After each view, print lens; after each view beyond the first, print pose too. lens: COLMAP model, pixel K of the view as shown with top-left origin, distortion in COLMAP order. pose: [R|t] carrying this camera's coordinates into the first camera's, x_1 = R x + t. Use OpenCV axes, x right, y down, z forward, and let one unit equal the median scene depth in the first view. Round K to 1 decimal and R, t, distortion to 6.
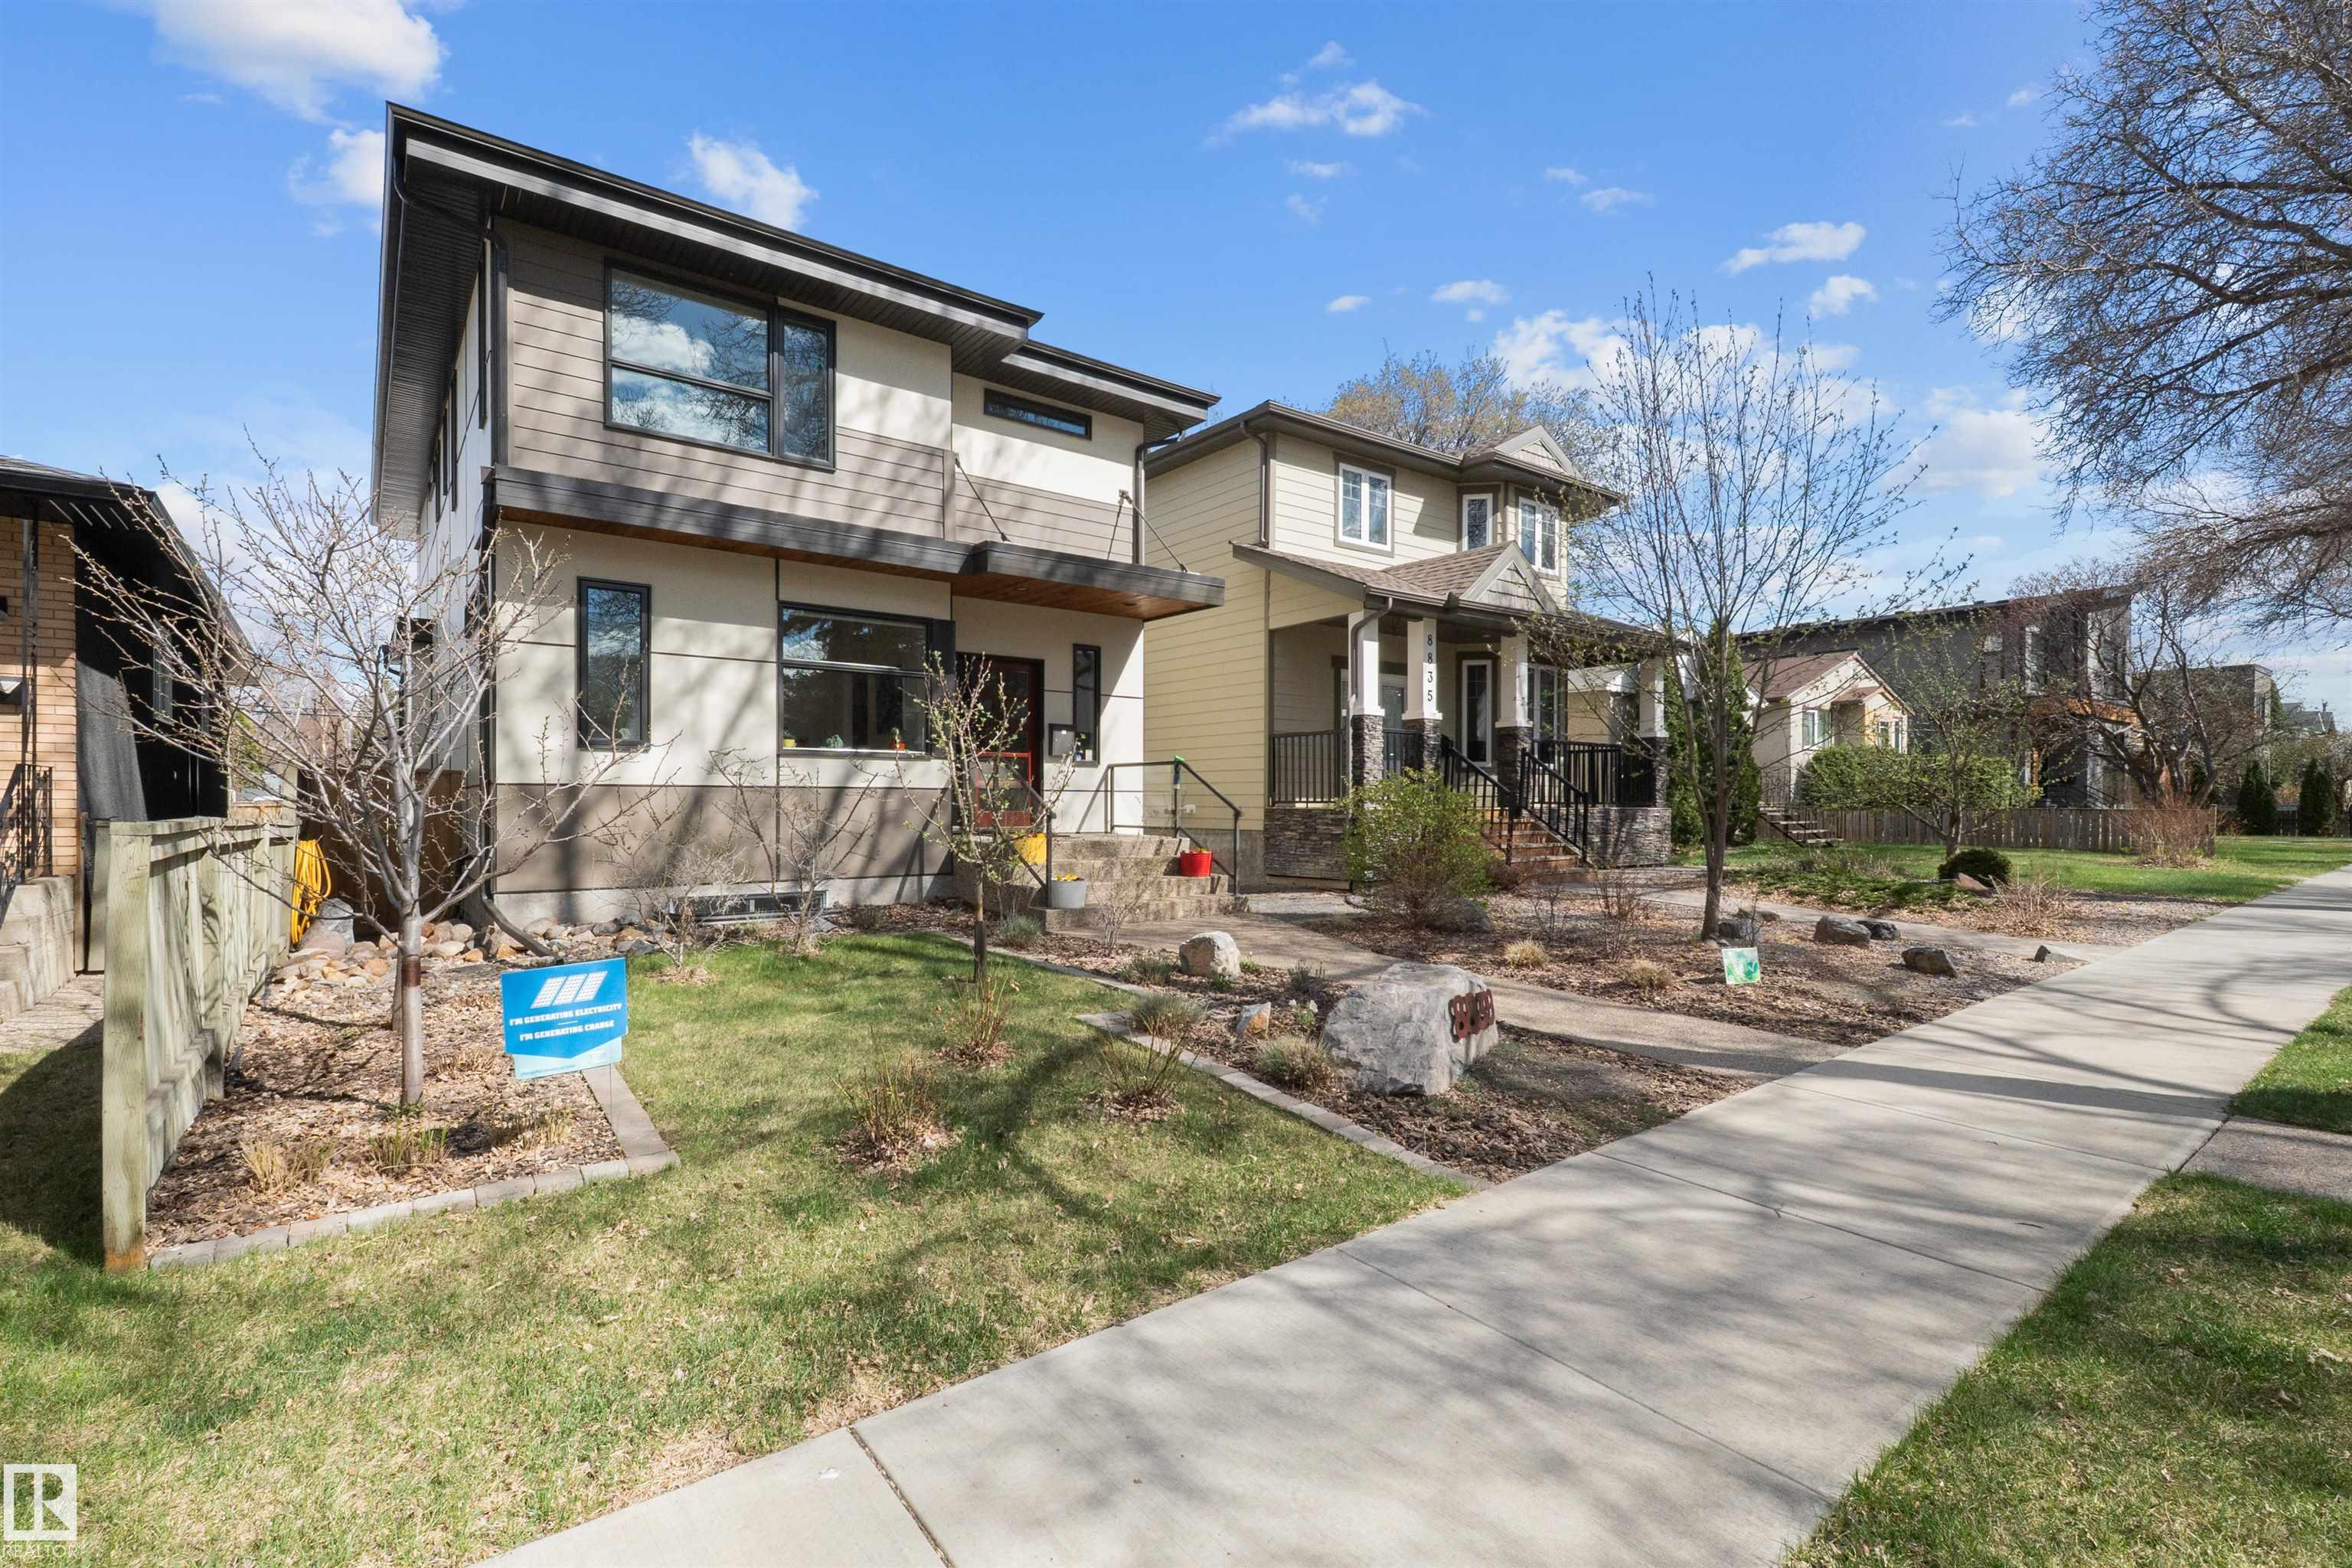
lens RADIAL K [[1041.5, 0, 1139.4], [0, 1041.5, 806.6], [0, 0, 1]] dist [0.001800, -0.000275]
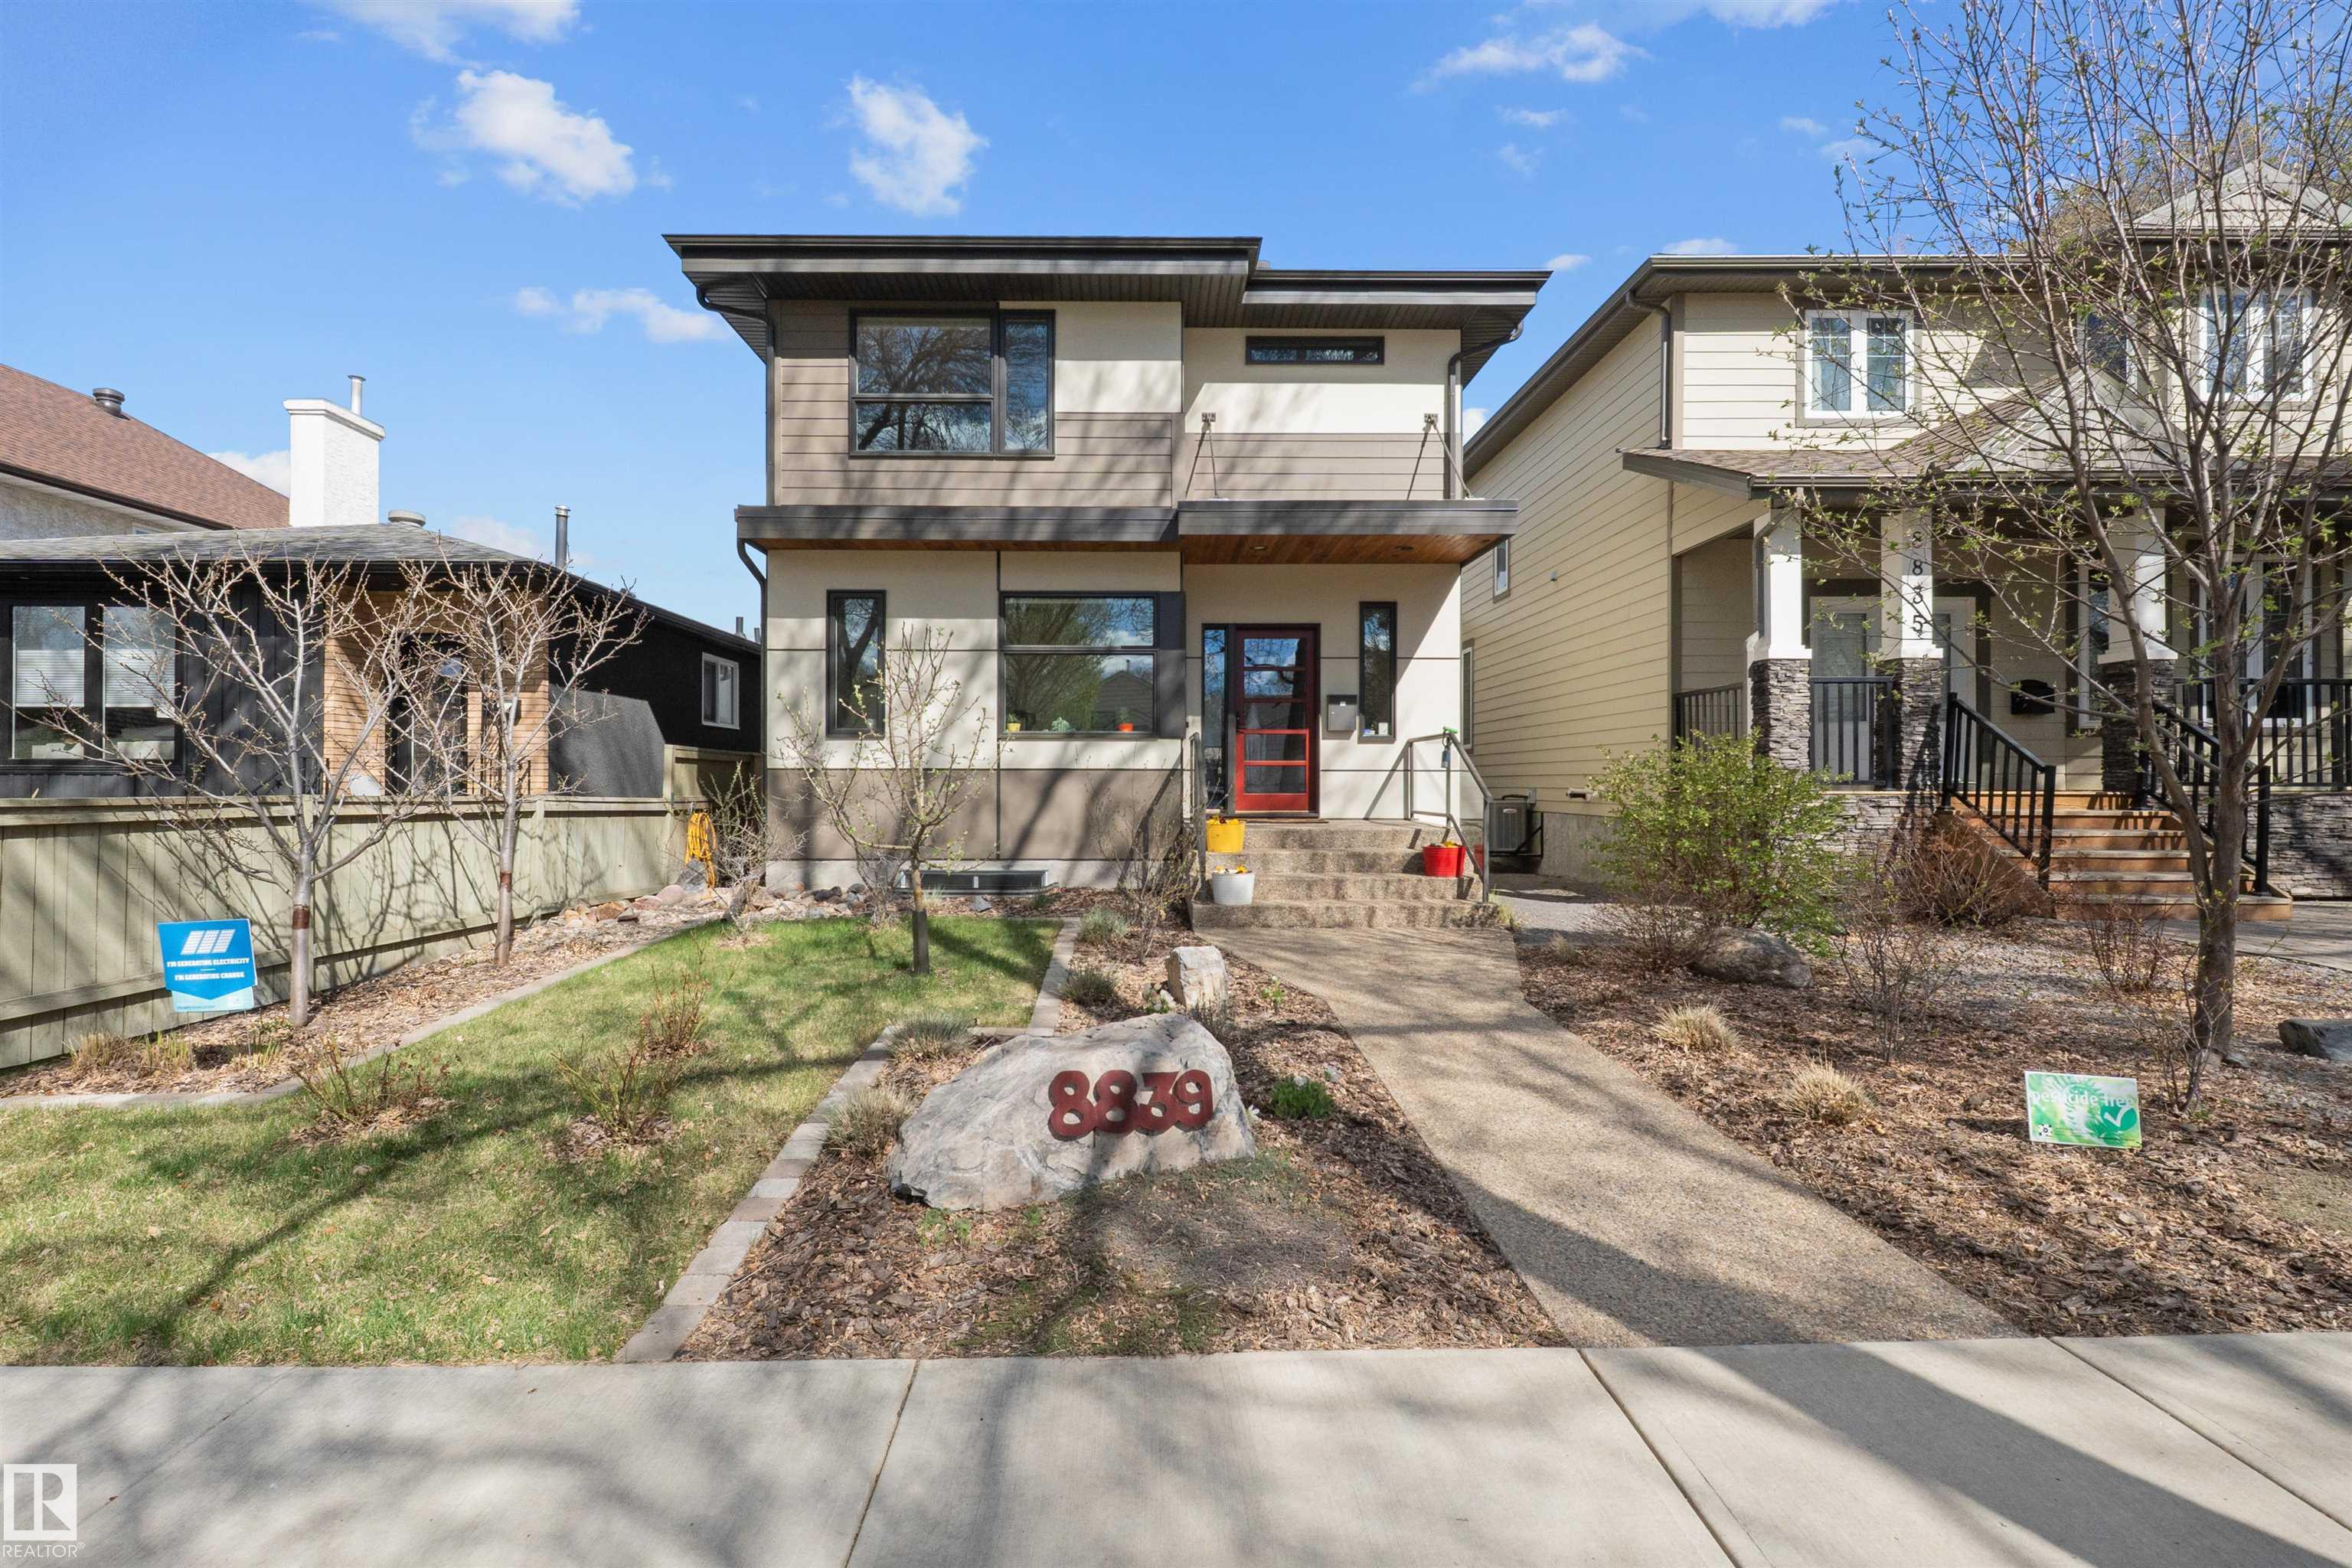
lens RADIAL K [[1031.8, 0, 1140.7], [0, 1031.8, 775.5], [0, 0, 1]] dist [0.001390, -0.001040]
pose [[0.809003, -0.005875, -0.587776, 0.300498], [-0.001757, 0.999921, -0.012412, -0.000422], [0.587802, 0.011074, 0.808929, 0.200555]]
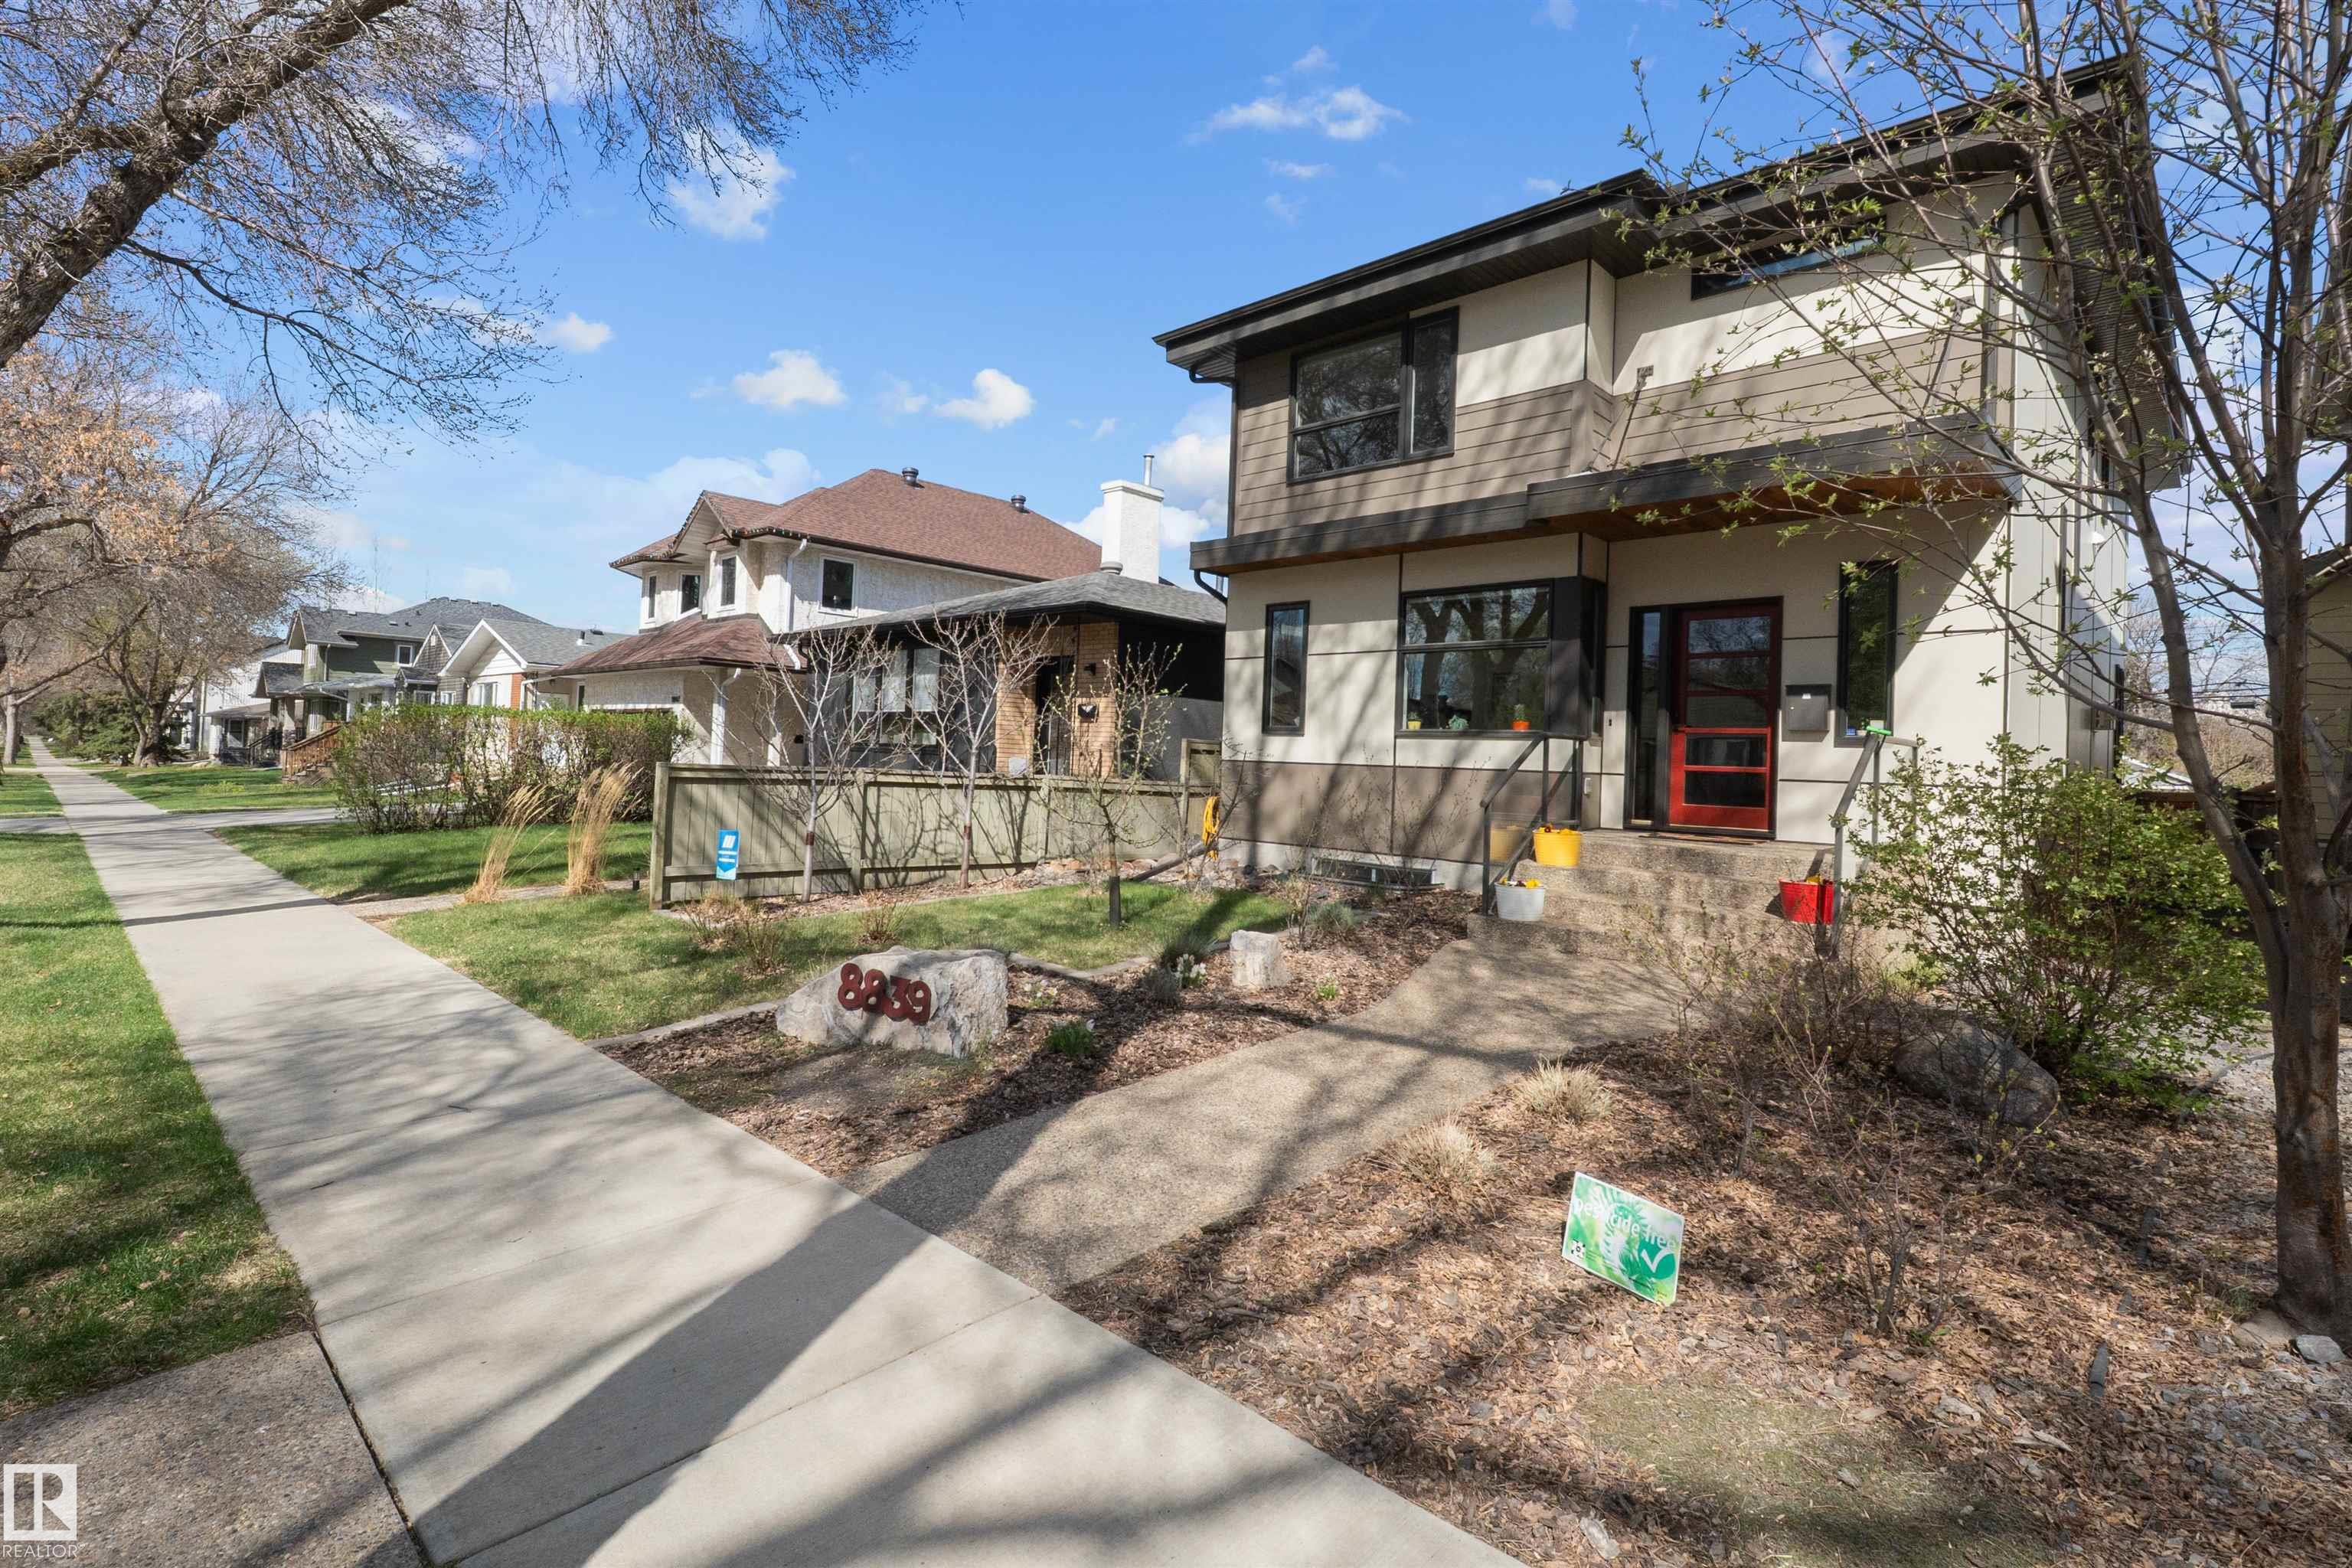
lens RADIAL K [[1065.0, 0, 1114.2], [0, 1065.0, 740.7], [0, 0, 1]] dist [0.000424, -0.000087]
pose [[0.154836, -0.014388, -0.987835, 0.554644], [-0.039736, 0.998994, -0.020779, -0.009056], [0.987141, 0.042470, 0.154109, 0.441034]]
